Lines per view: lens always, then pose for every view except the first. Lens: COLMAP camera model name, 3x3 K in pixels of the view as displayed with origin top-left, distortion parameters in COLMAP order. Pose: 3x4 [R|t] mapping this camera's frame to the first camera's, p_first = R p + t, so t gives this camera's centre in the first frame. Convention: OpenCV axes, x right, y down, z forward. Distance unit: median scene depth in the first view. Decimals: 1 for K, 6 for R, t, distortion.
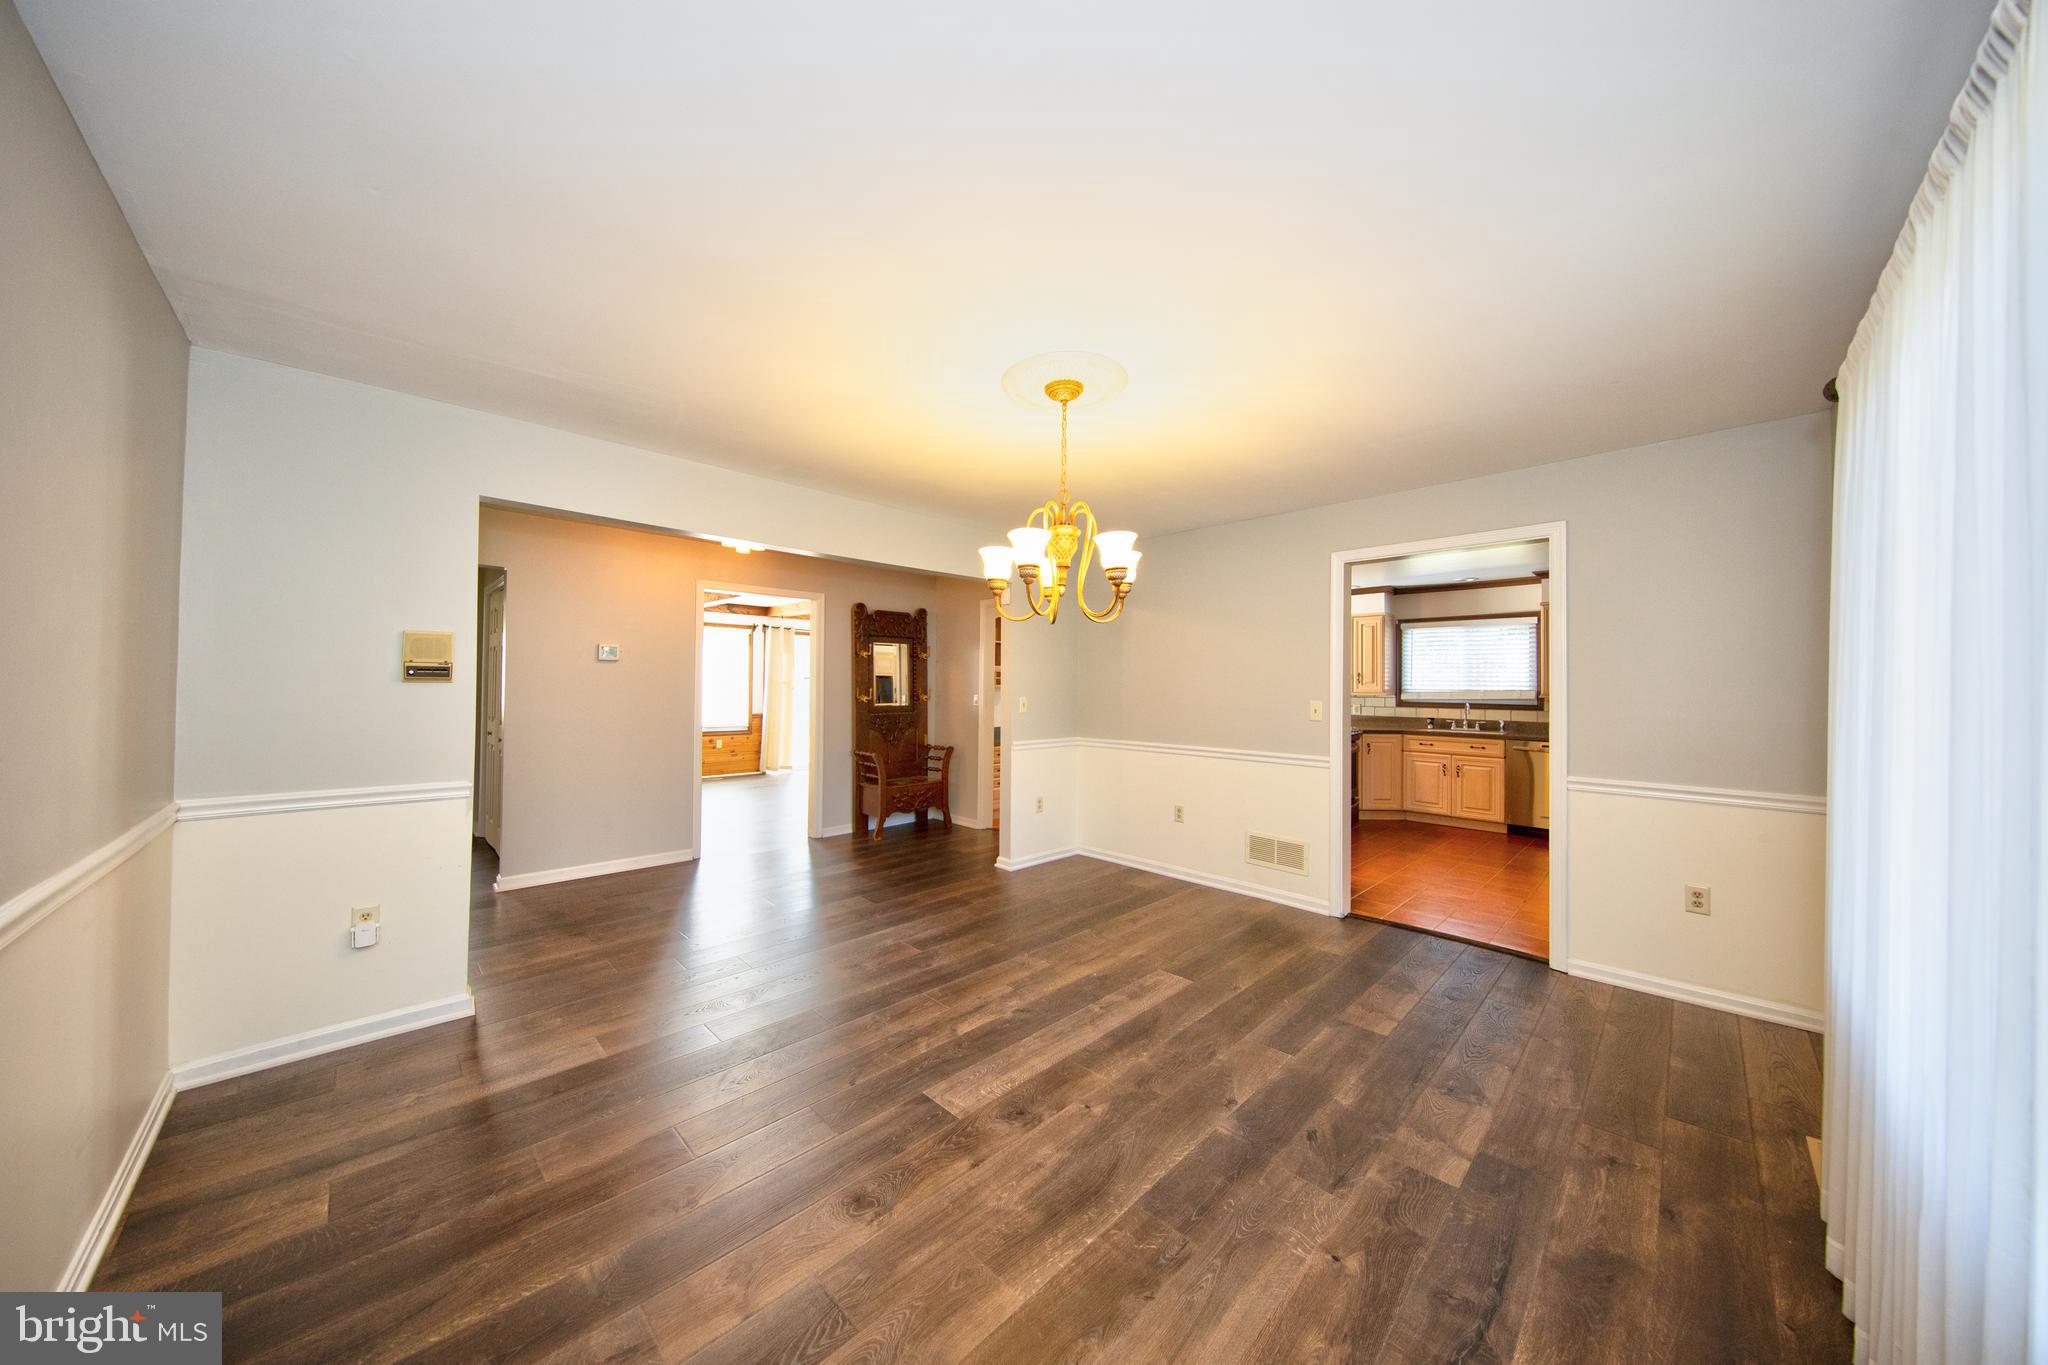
lens RADIAL K [[670.4, 0, 1021.8], [0, 670.4, 686.4], [0, 0, 1]] dist [0.000709, -0.001920]
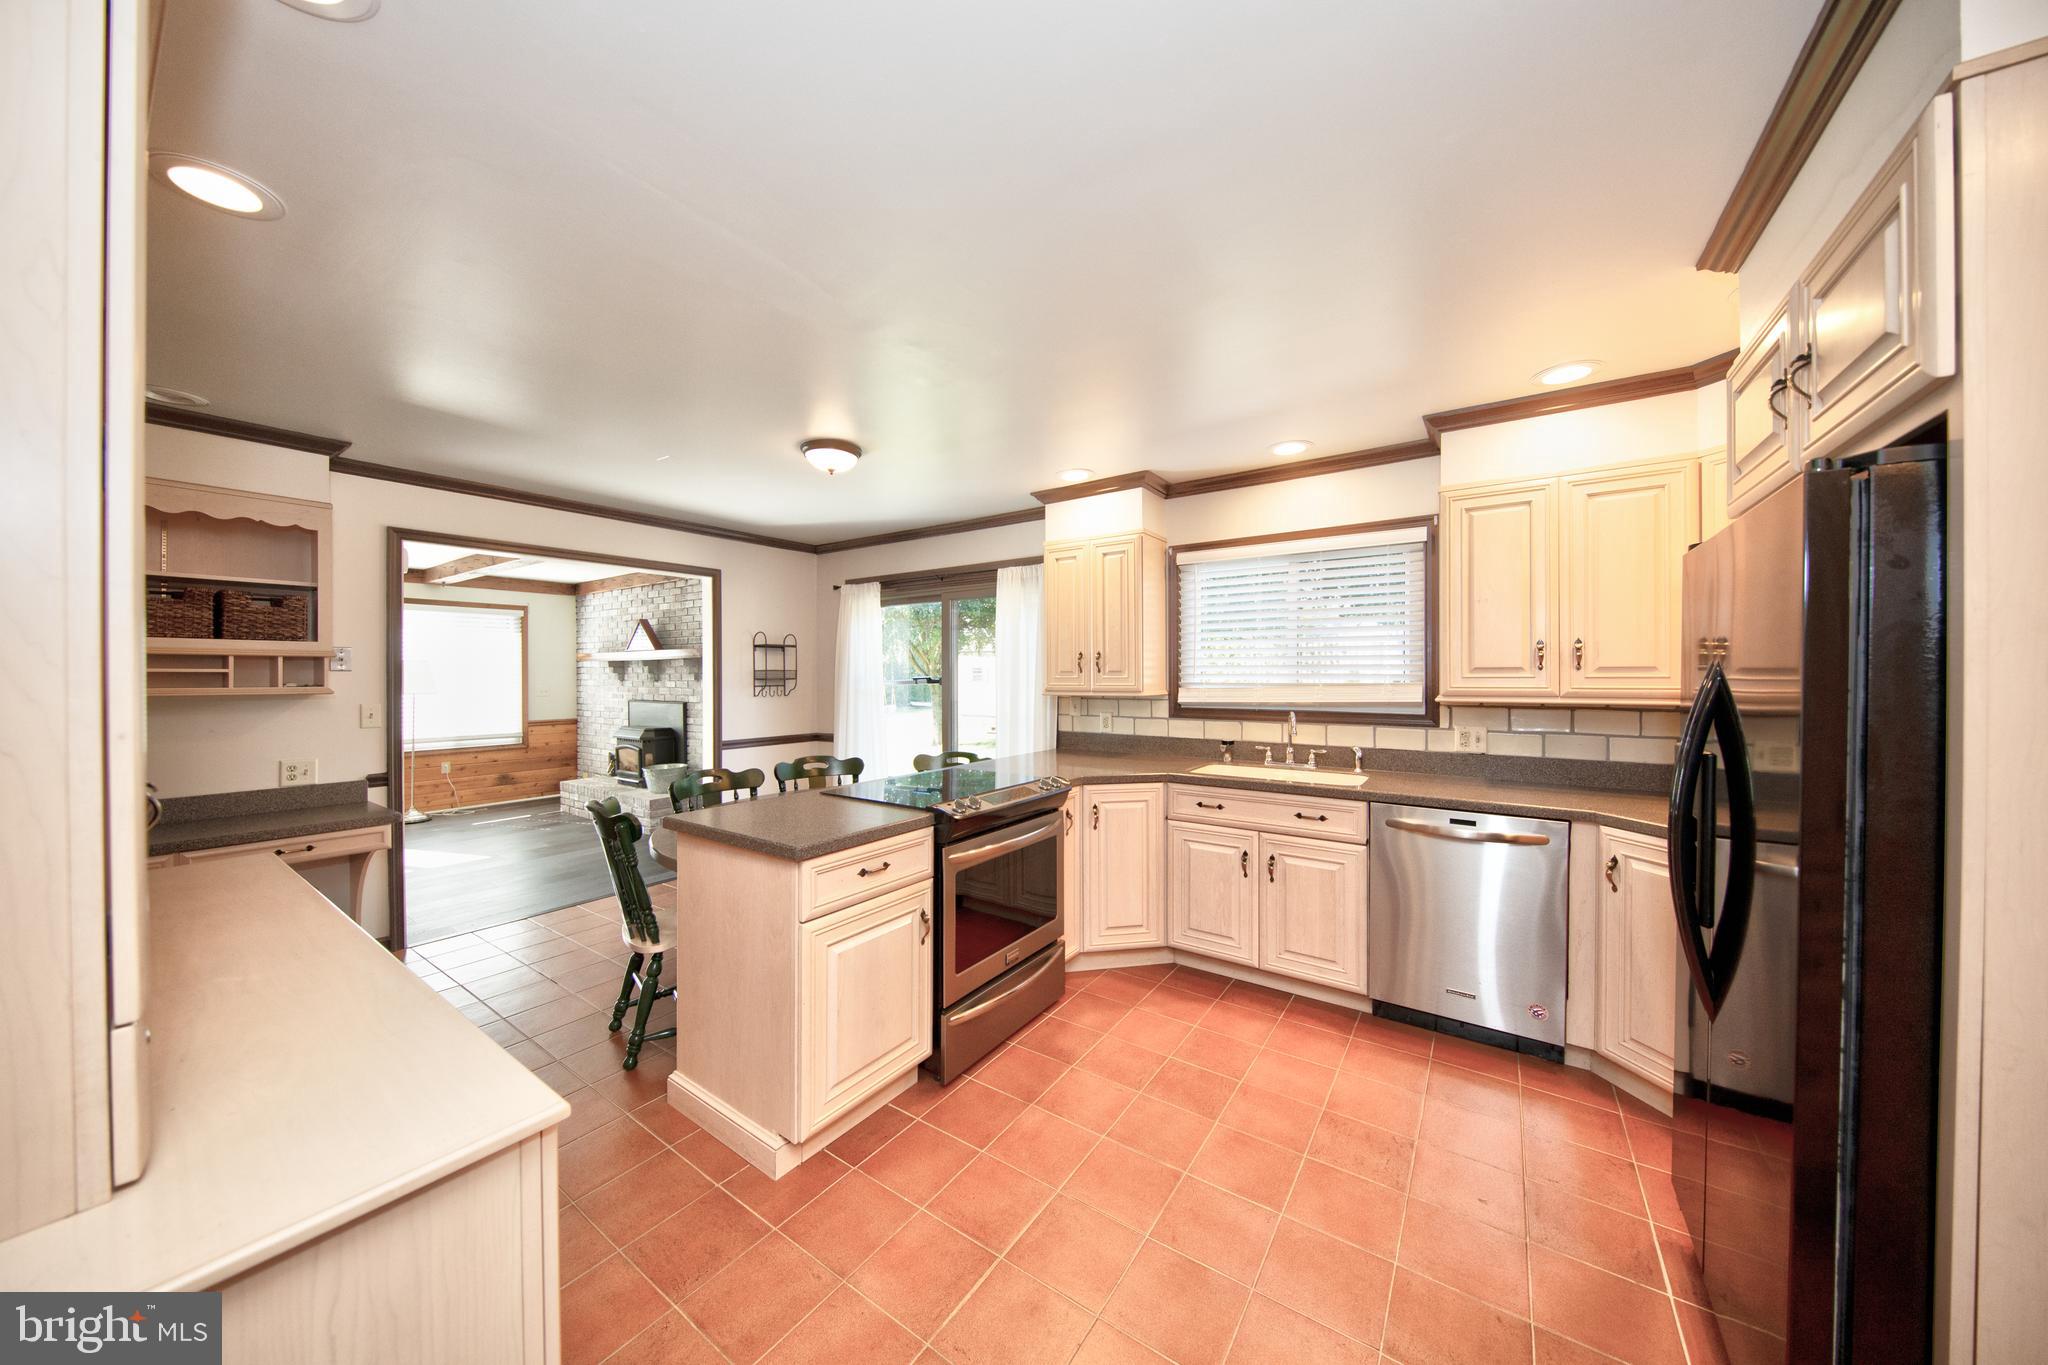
lens RADIAL K [[670.4, 0, 1019.4], [0, 670.4, 681.2], [0, 0, 1]] dist [0.000709, -0.001920]
pose [[0.985248, -0.012170, 0.170700, 0.407318], [0.010202, 0.999871, 0.012399, -0.005259], [-0.170829, -0.010475, 0.985245, 0.585607]]
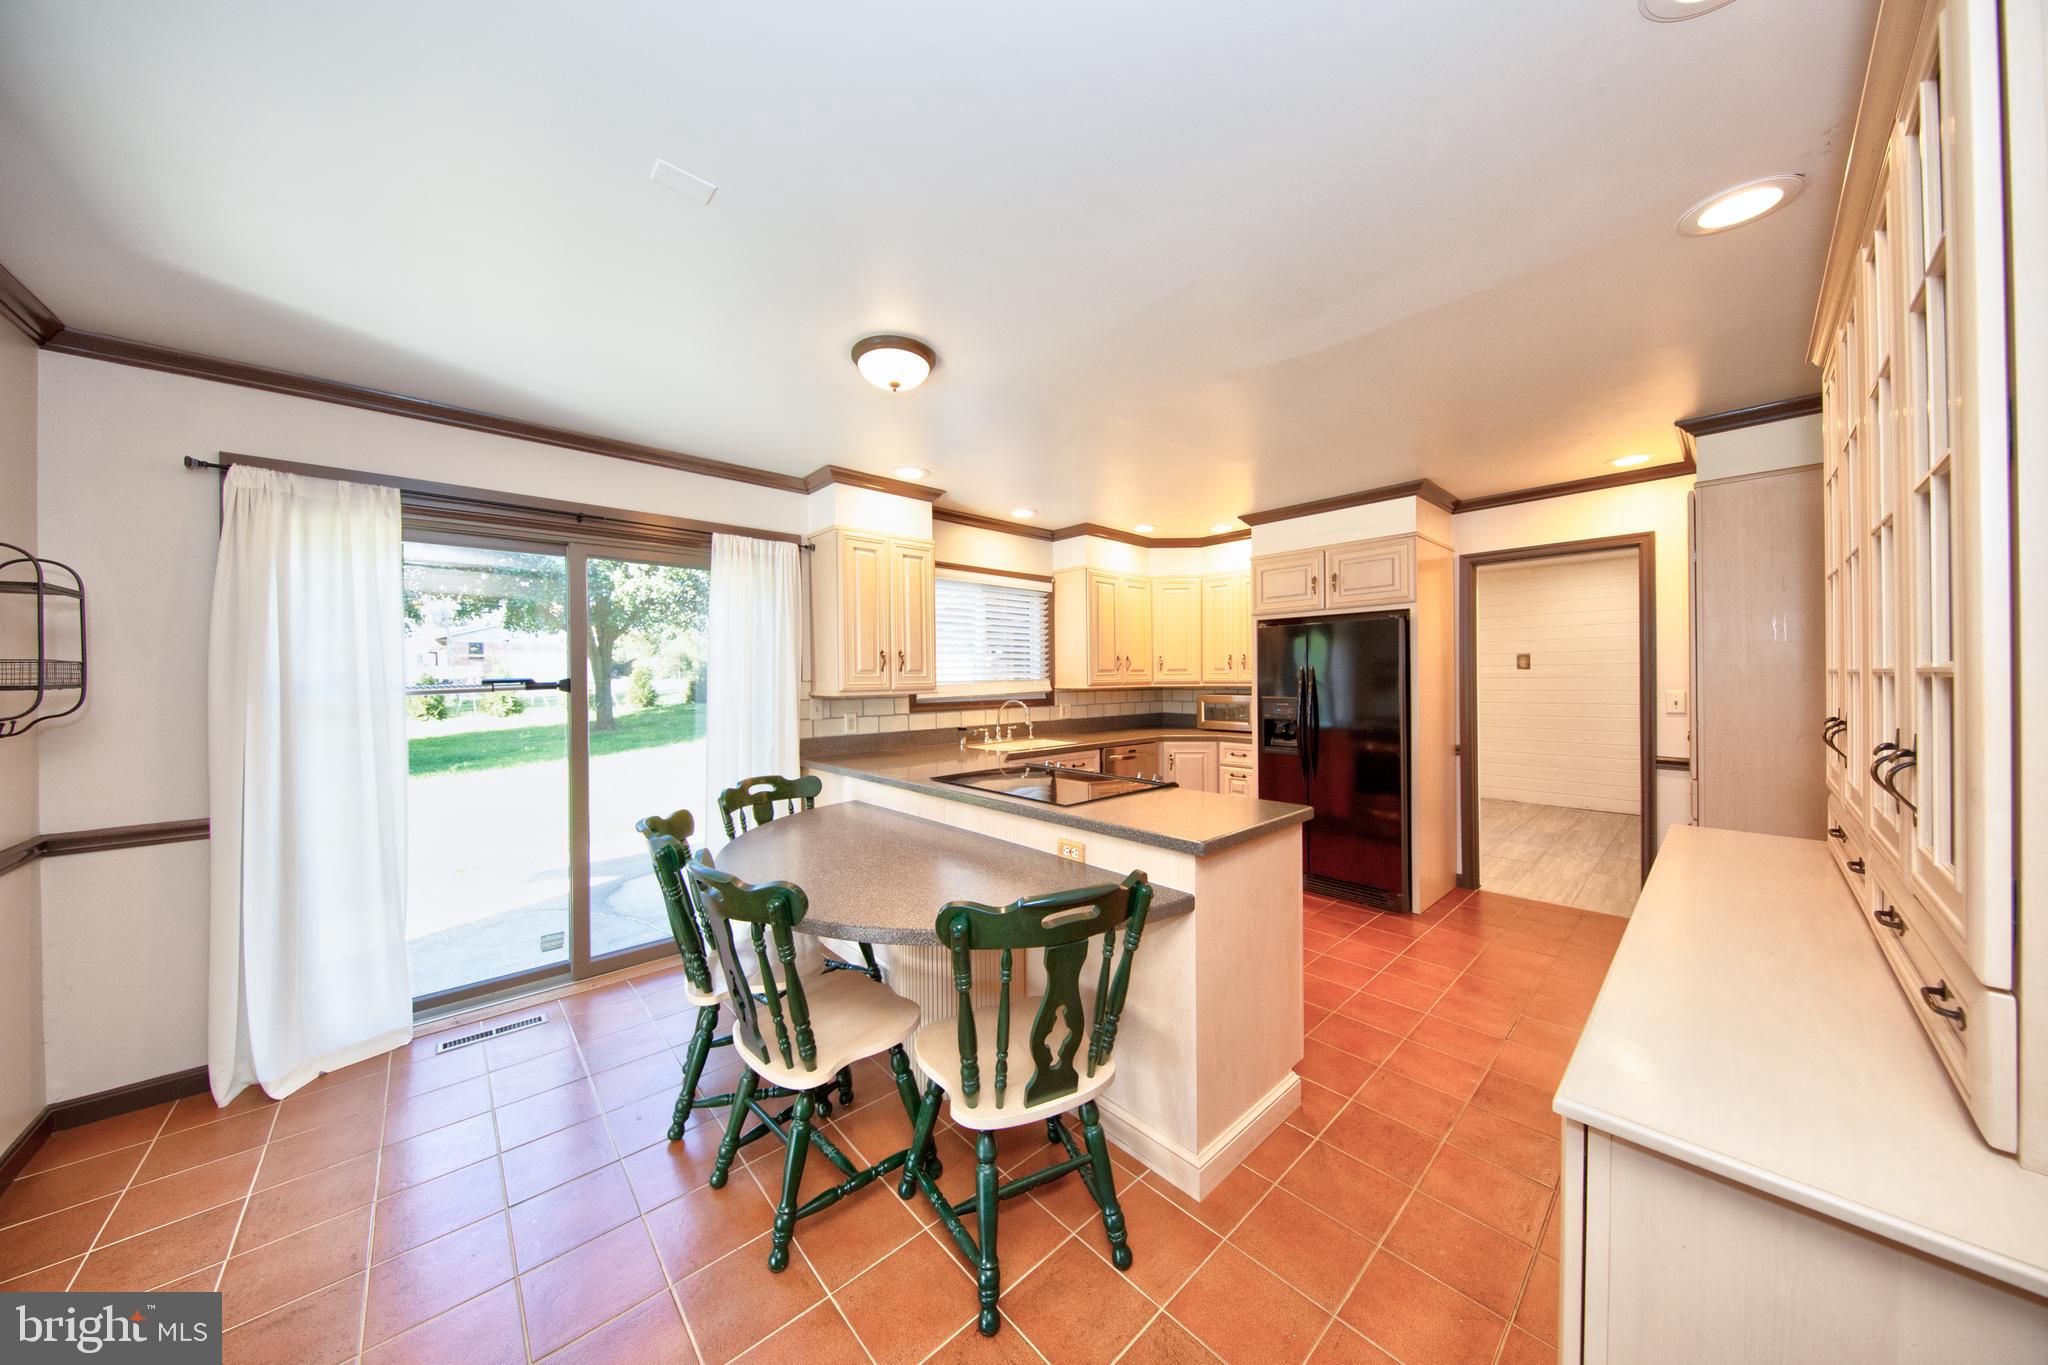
lens RADIAL K [[653.3, 0, 1024.5], [0, 653.3, 674.2], [0, 0, 1]] dist [-0.003522, -0.001329]
pose [[0.032910, -0.006820, 0.999435, 0.019613], [0.004693, 0.999967, 0.006669, -0.005647], [-0.999447, 0.004471, 0.032941, 1.004194]]
